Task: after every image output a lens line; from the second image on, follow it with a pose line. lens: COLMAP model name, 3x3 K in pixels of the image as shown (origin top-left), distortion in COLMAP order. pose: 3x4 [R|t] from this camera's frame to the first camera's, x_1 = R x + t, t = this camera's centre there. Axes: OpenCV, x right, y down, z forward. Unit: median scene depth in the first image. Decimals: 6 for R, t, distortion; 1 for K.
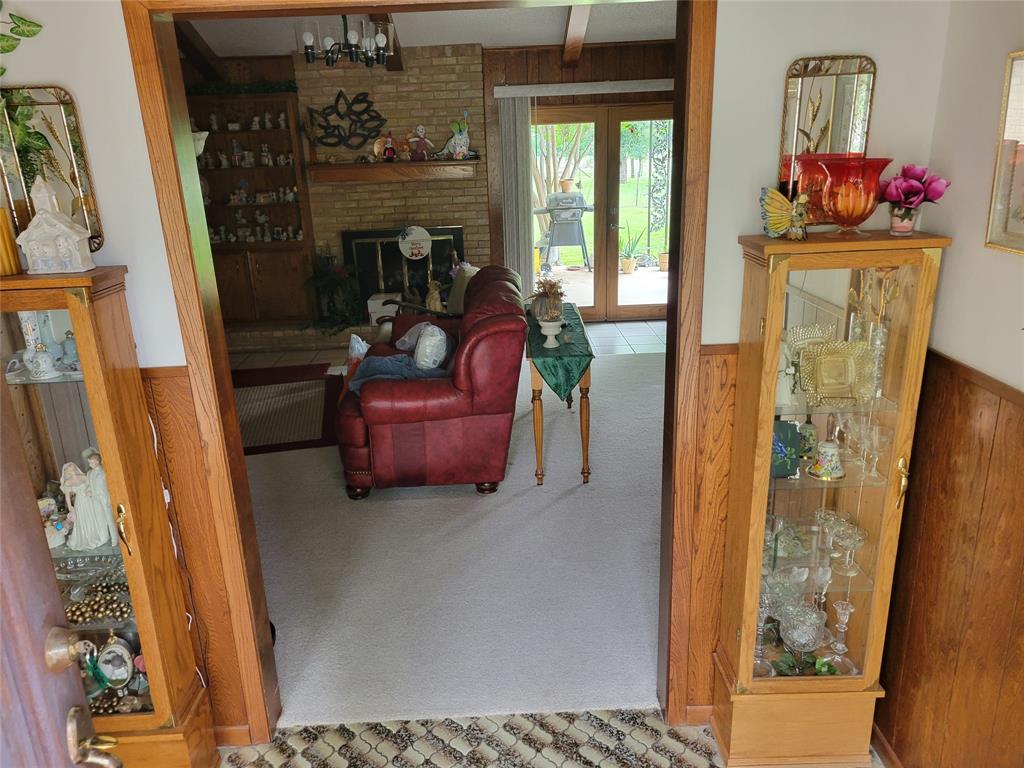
lens RADIAL K [[788.1, 0, 509.8], [0, 788.1, 399.0], [0, 0, 1]] dist [0.041942, -0.006323]
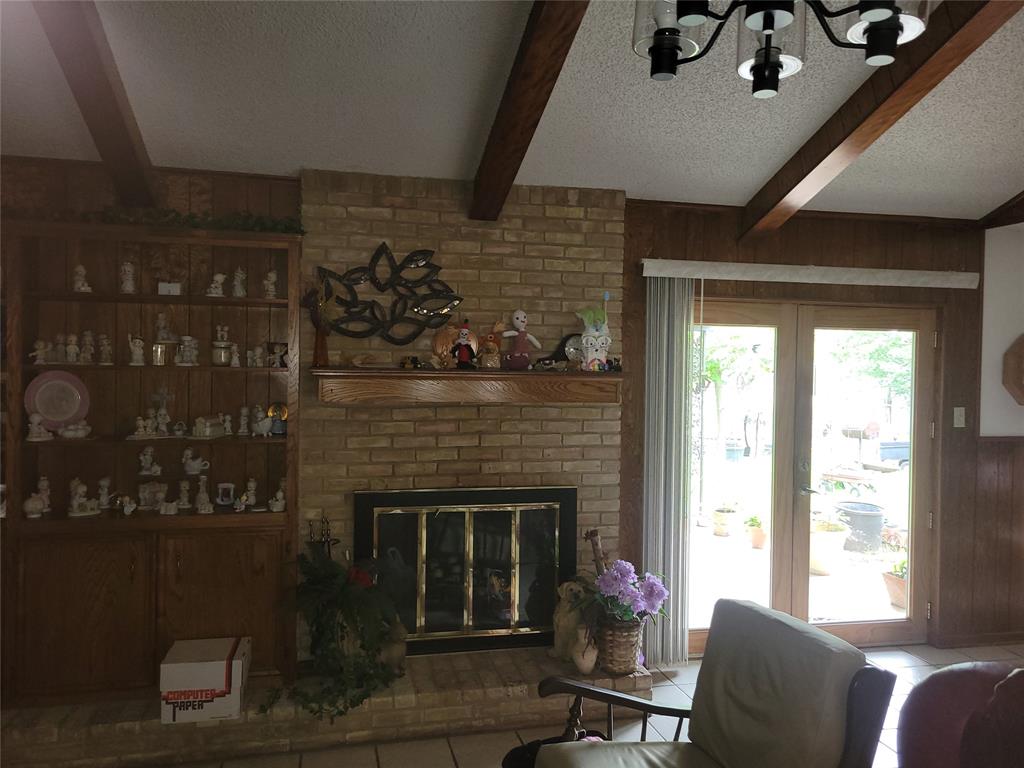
lens RADIAL K [[770.4, 0, 505.2], [0, 770.4, 378.5], [0, 0, 1]] dist [0.045716, -0.029466]
pose [[0.976082, 0.048716, 0.211874, -0.236728], [0.017312, 0.954058, -0.299120, -0.135122], [-0.216712, 0.295633, 0.930396, 0.504802]]
